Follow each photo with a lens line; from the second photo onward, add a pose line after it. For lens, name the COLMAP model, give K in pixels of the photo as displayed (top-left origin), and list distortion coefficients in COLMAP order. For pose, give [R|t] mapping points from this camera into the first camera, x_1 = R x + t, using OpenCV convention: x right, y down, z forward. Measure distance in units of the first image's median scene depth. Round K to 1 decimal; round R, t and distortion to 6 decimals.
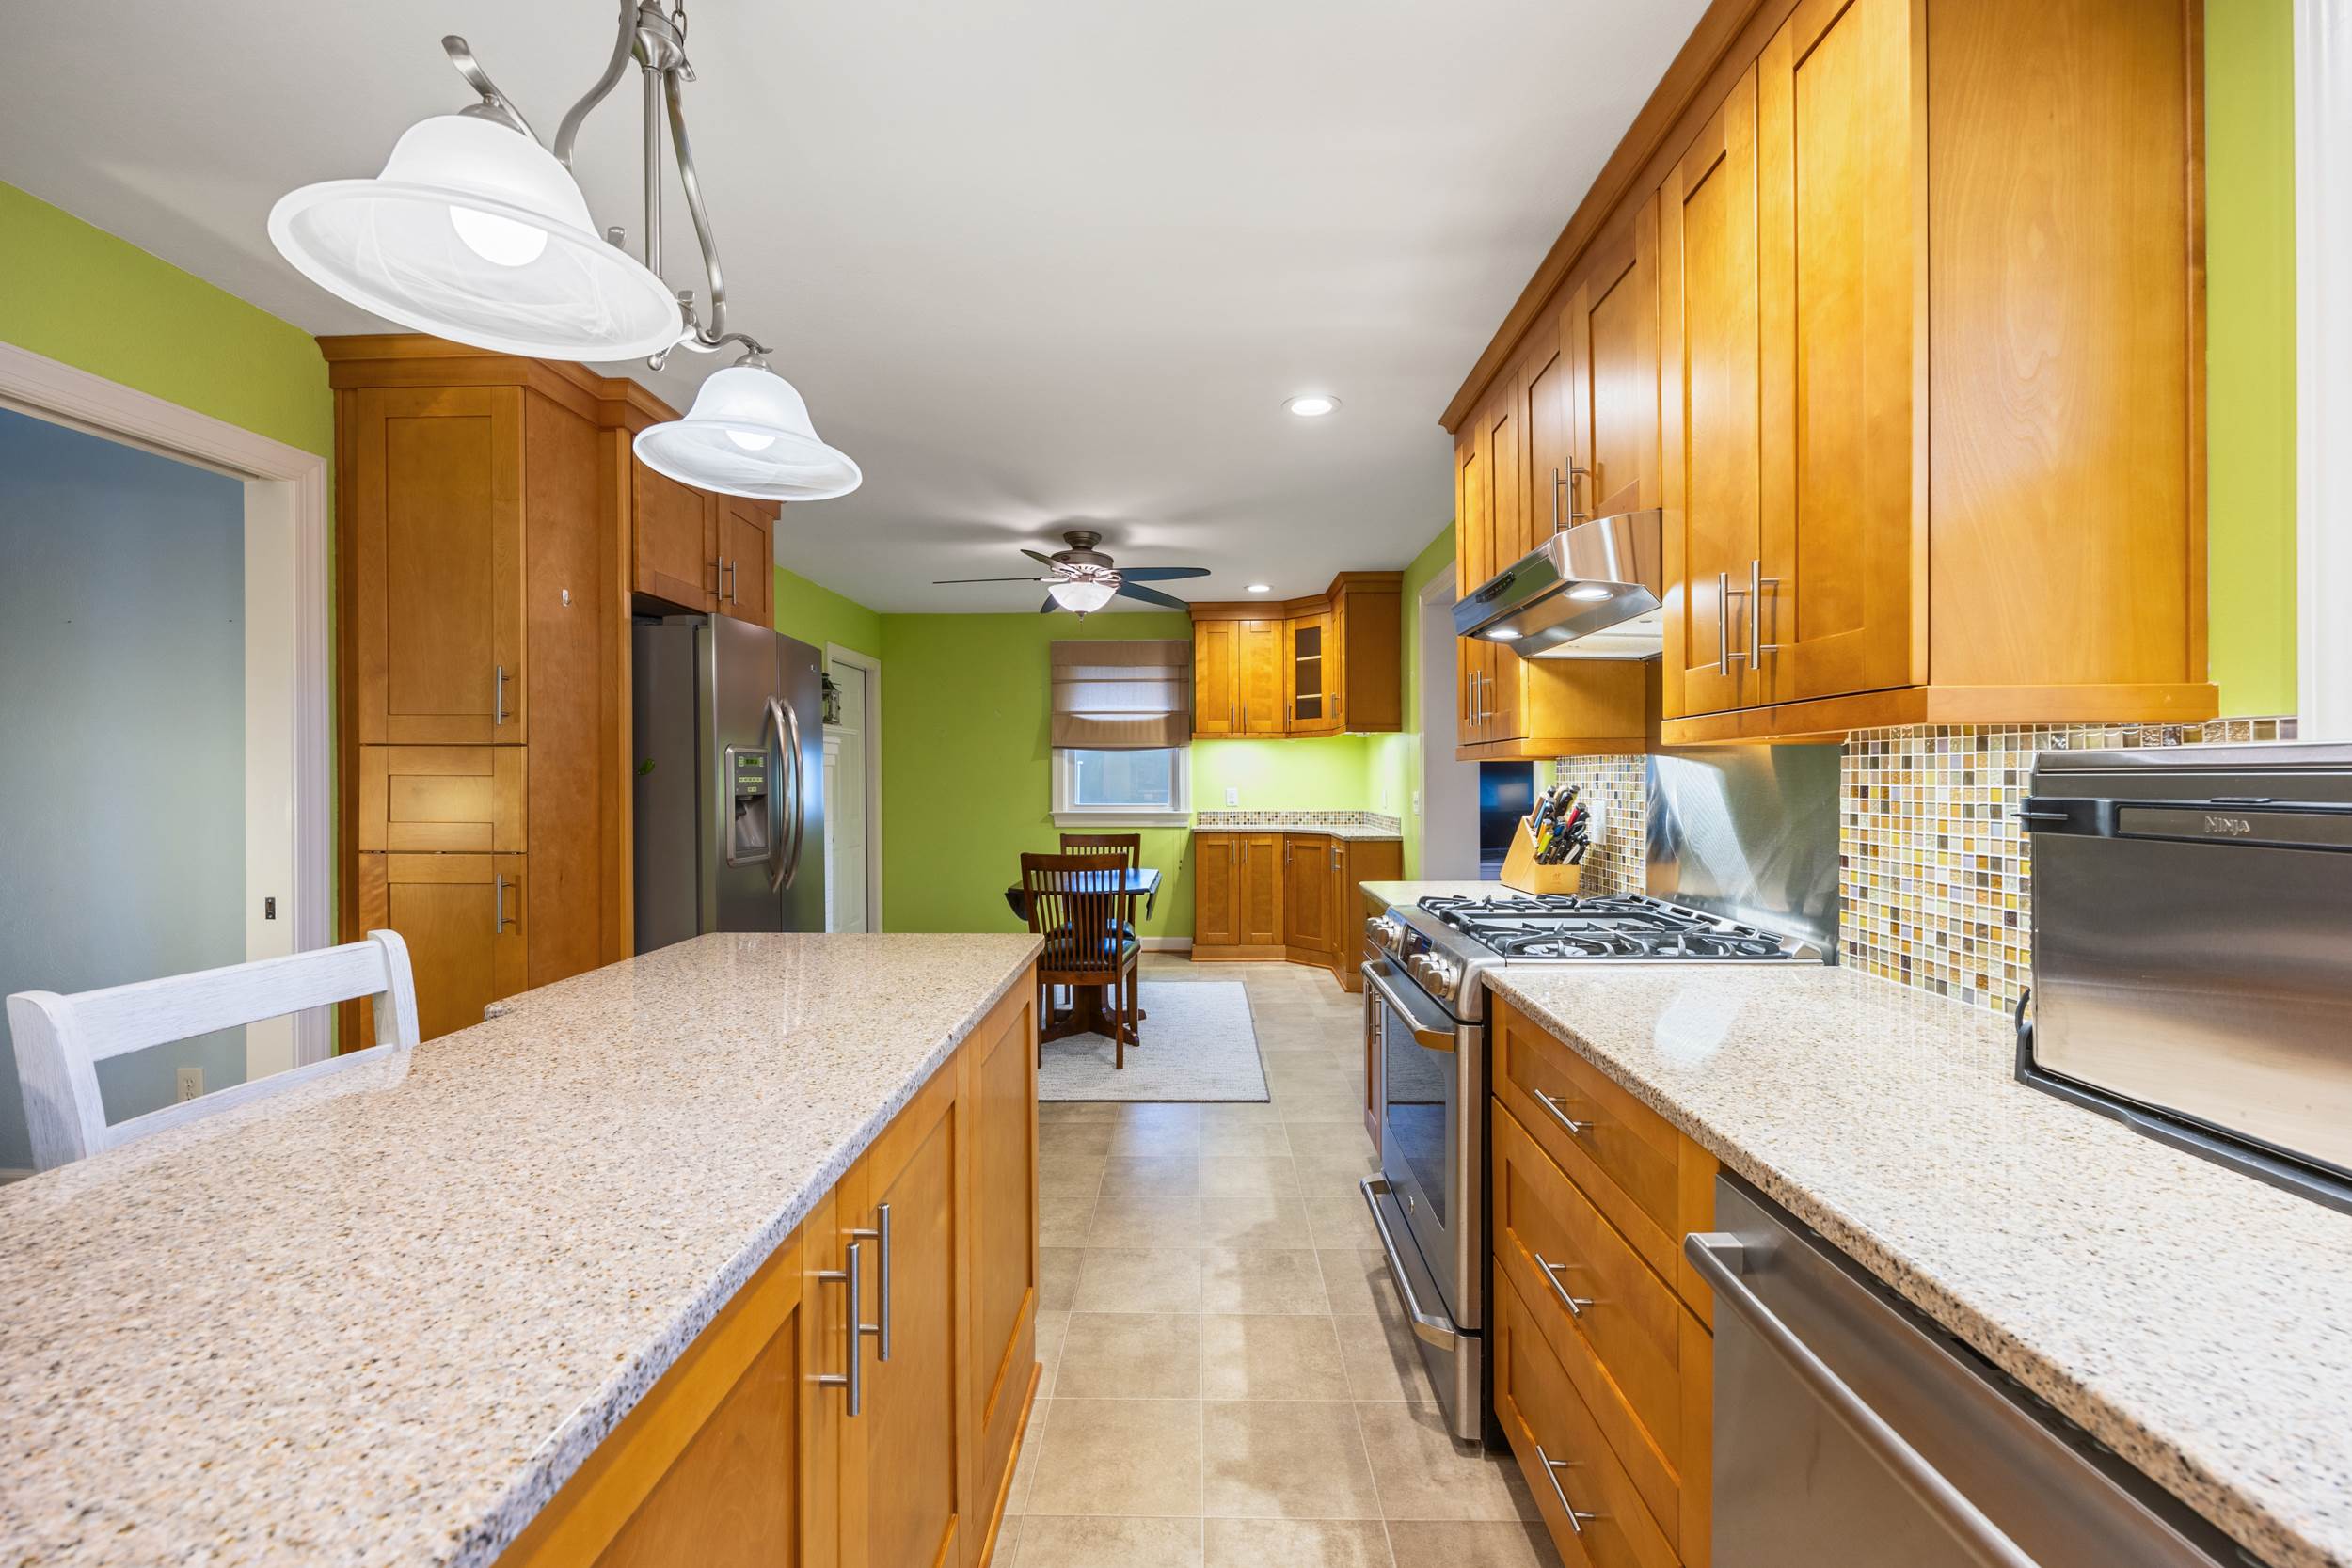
lens RADIAL K [[944.8, 0, 1171.3], [0, 944.8, 778.1], [0, 0, 1]] dist [-0.000057, 0.000332]
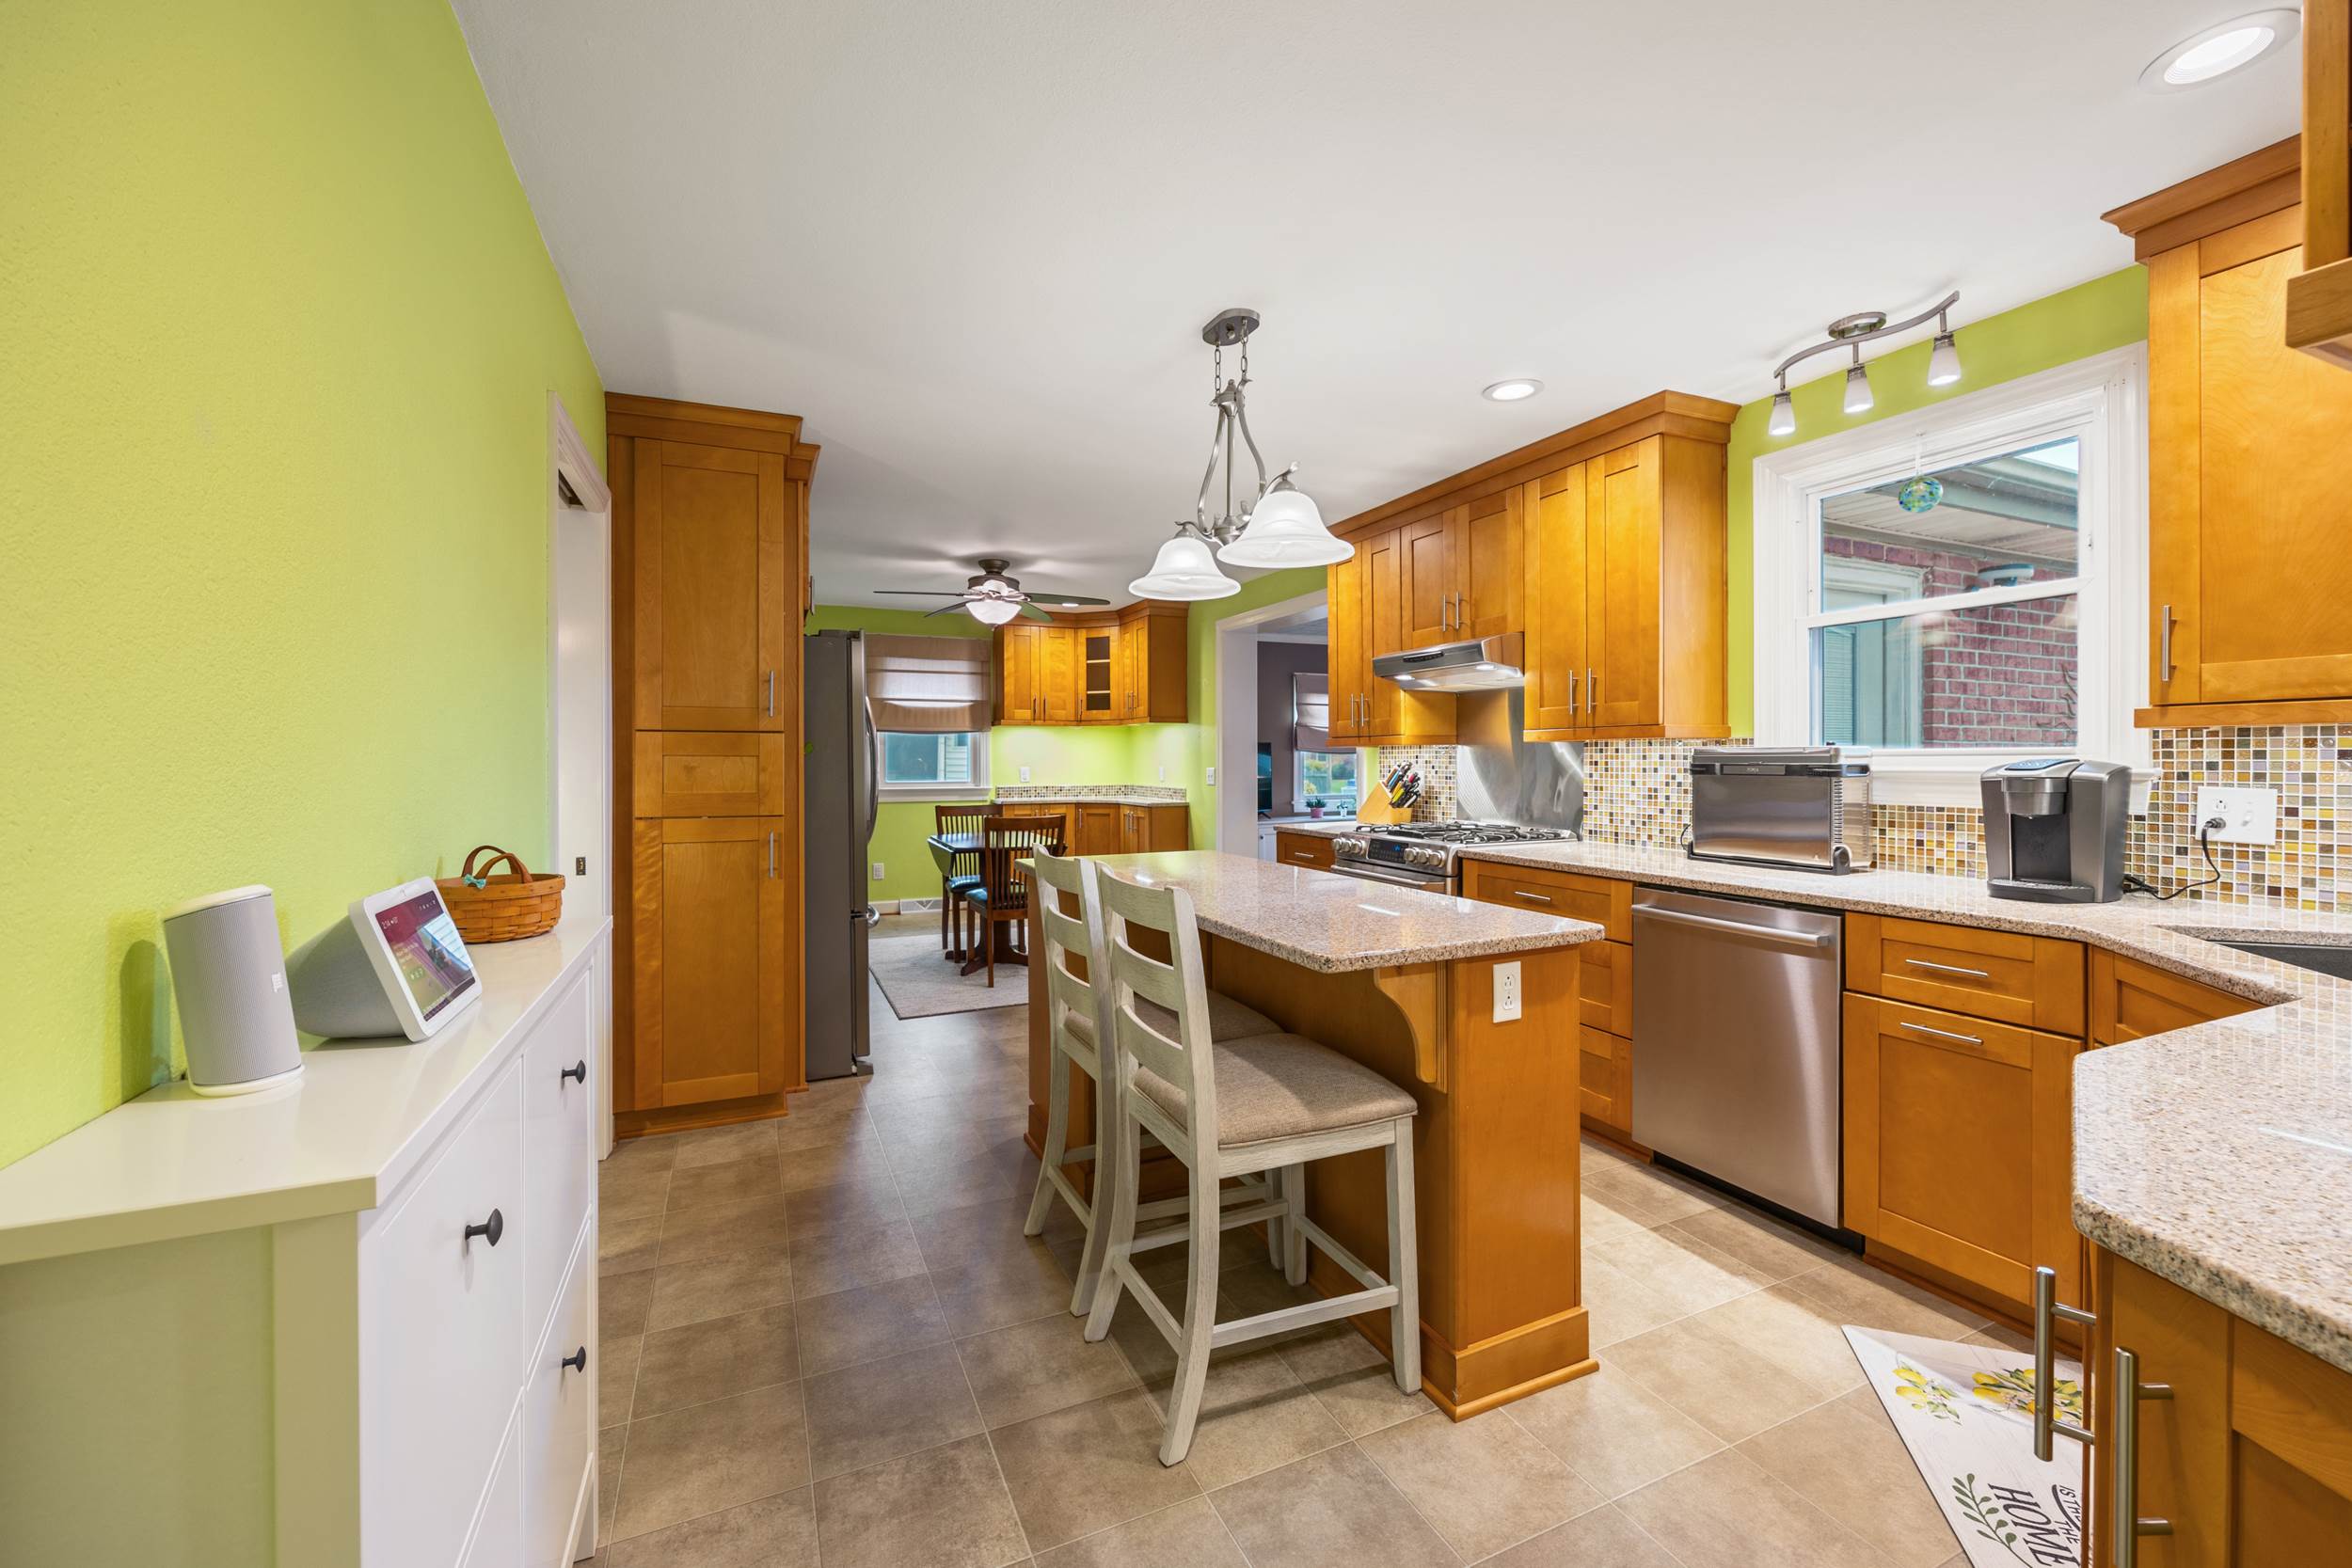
lens RADIAL K [[953.0, 0, 1176.0], [0, 953.0, 765.7], [0, 0, 1]] dist [-0.001633, -0.000214]
pose [[0.897949, -0.003951, 0.440082, -0.691778], [0.000898, 0.999974, 0.007144, 0.001593], [-0.440099, -0.006020, 0.897929, -0.361875]]
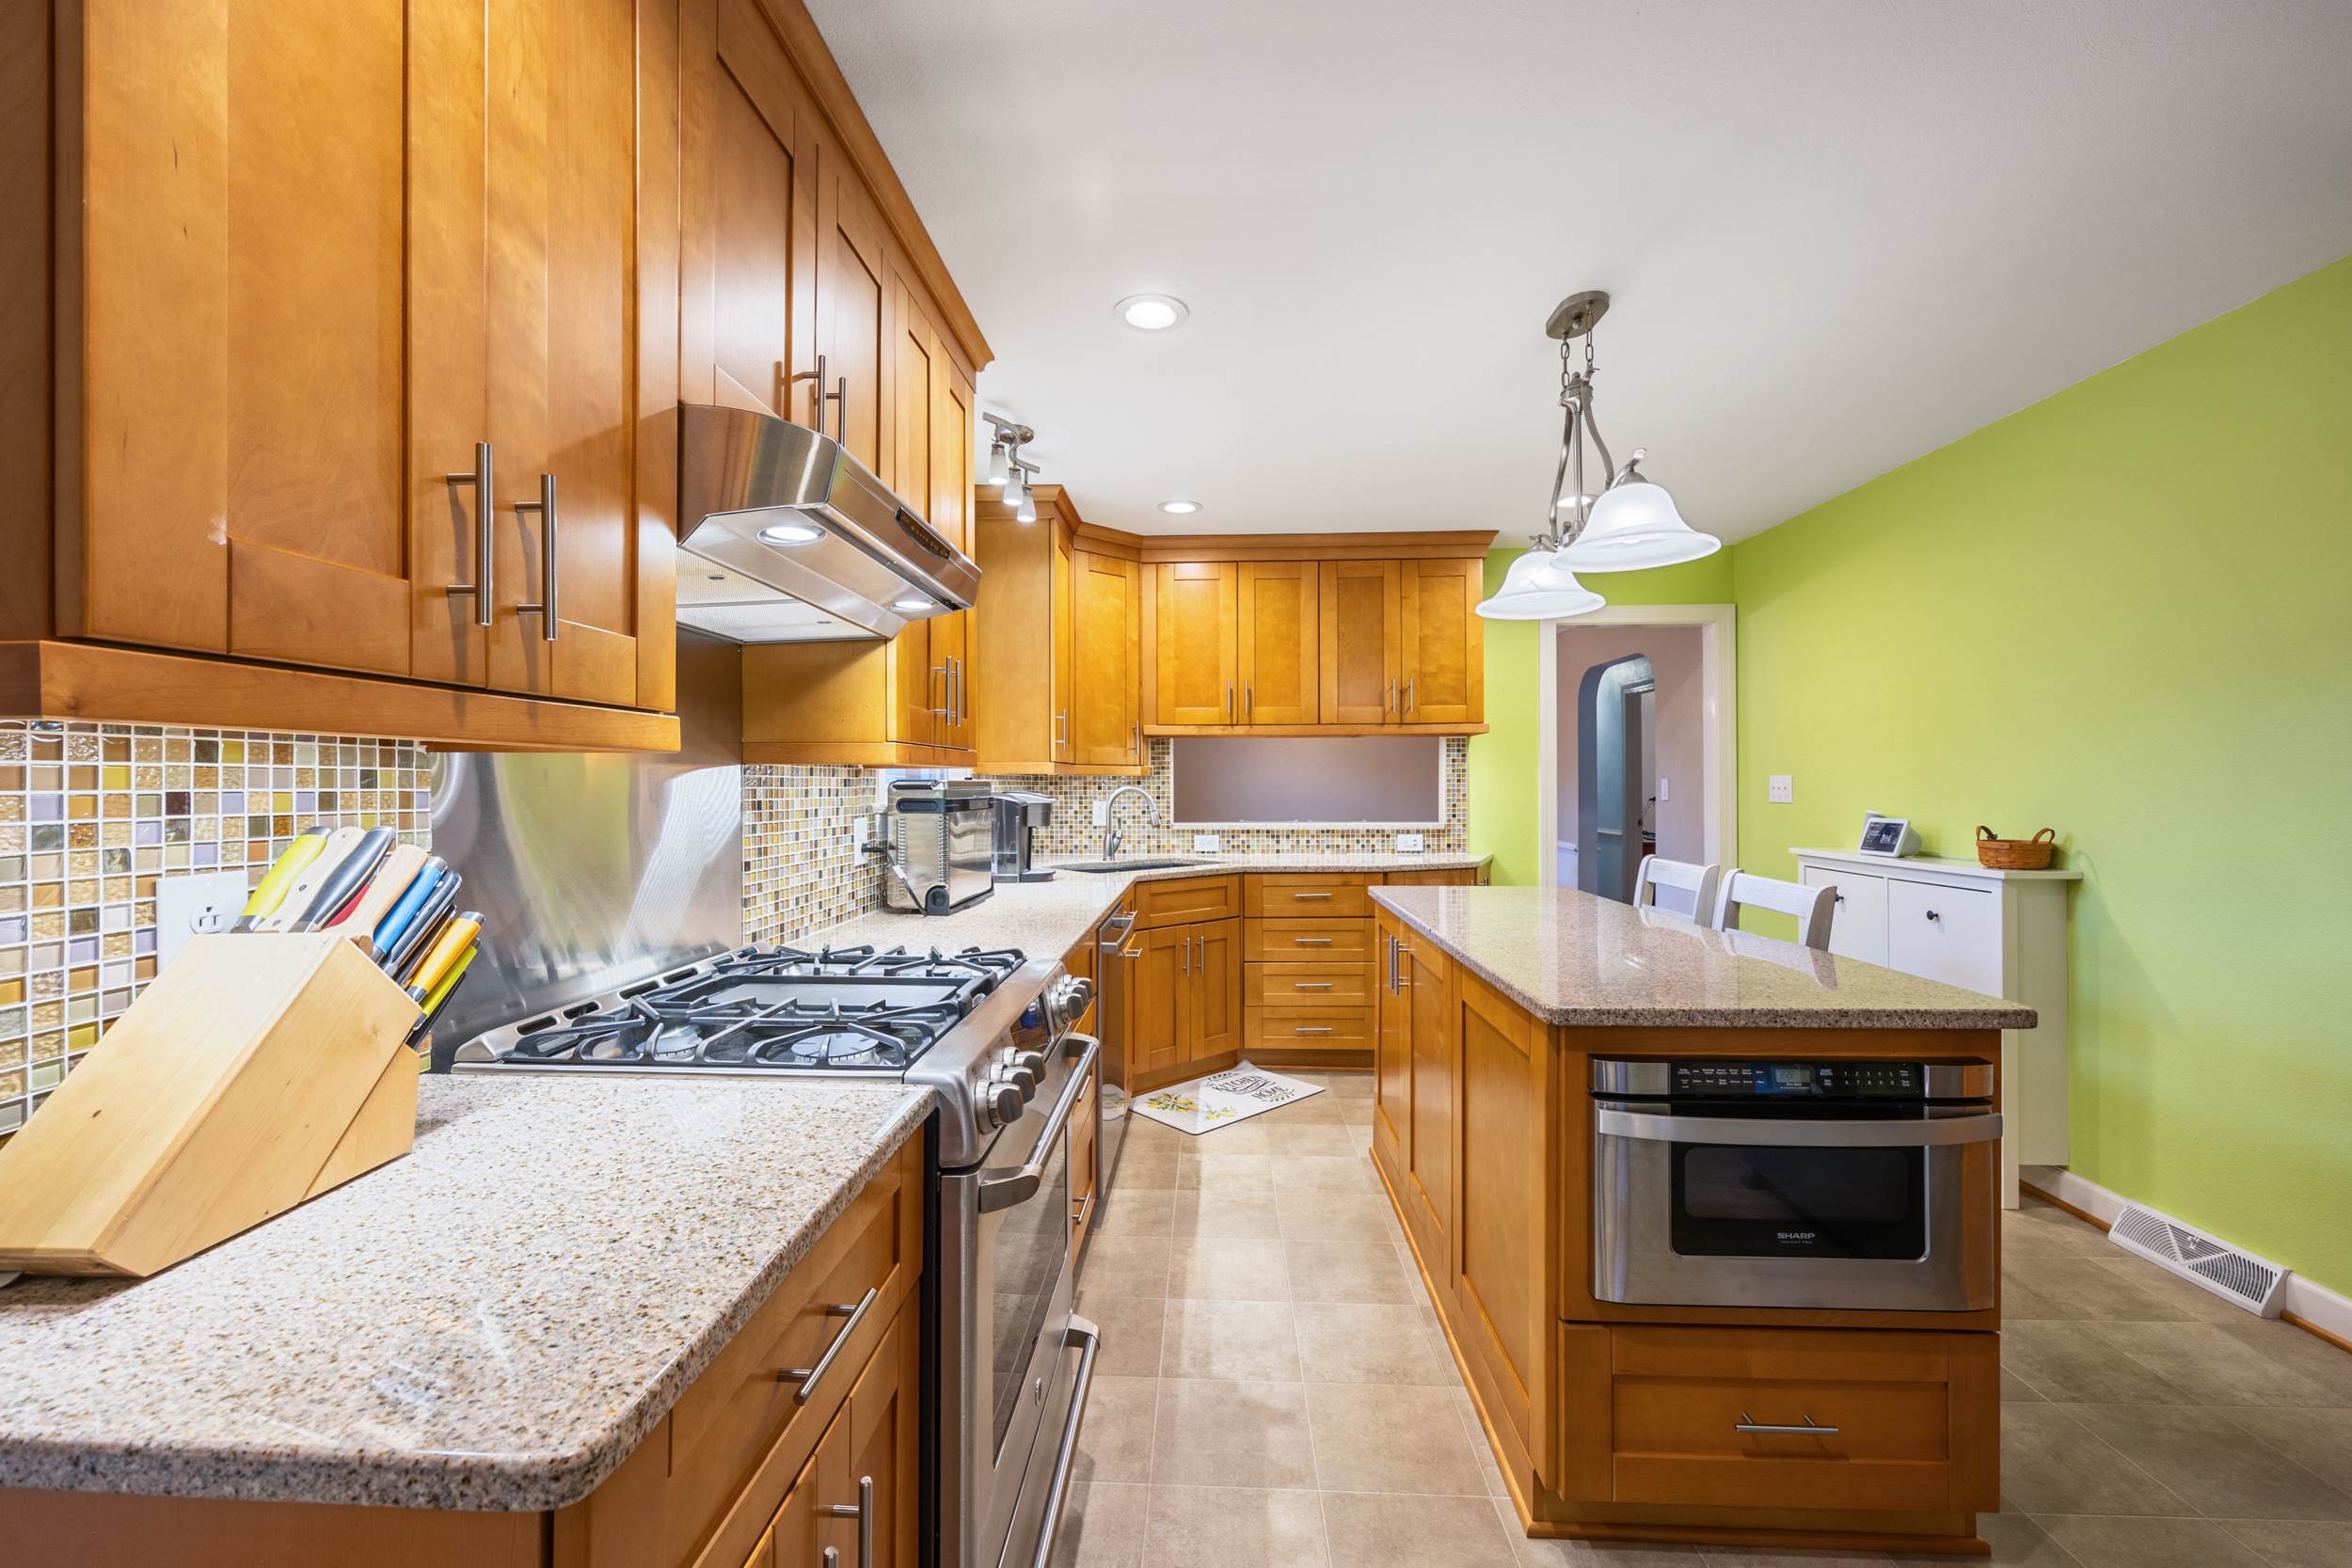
lens RADIAL K [[946.7, 0, 1170.4], [0, 946.7, 787.1], [0, 0, 1]] dist [-0.000795, -0.000293]
pose [[-0.999827, 0.005024, 0.017903, 0.103999], [0.005061, 0.999985, 0.002026, -0.004151], [-0.017893, 0.002116, -0.999838, 1.276413]]
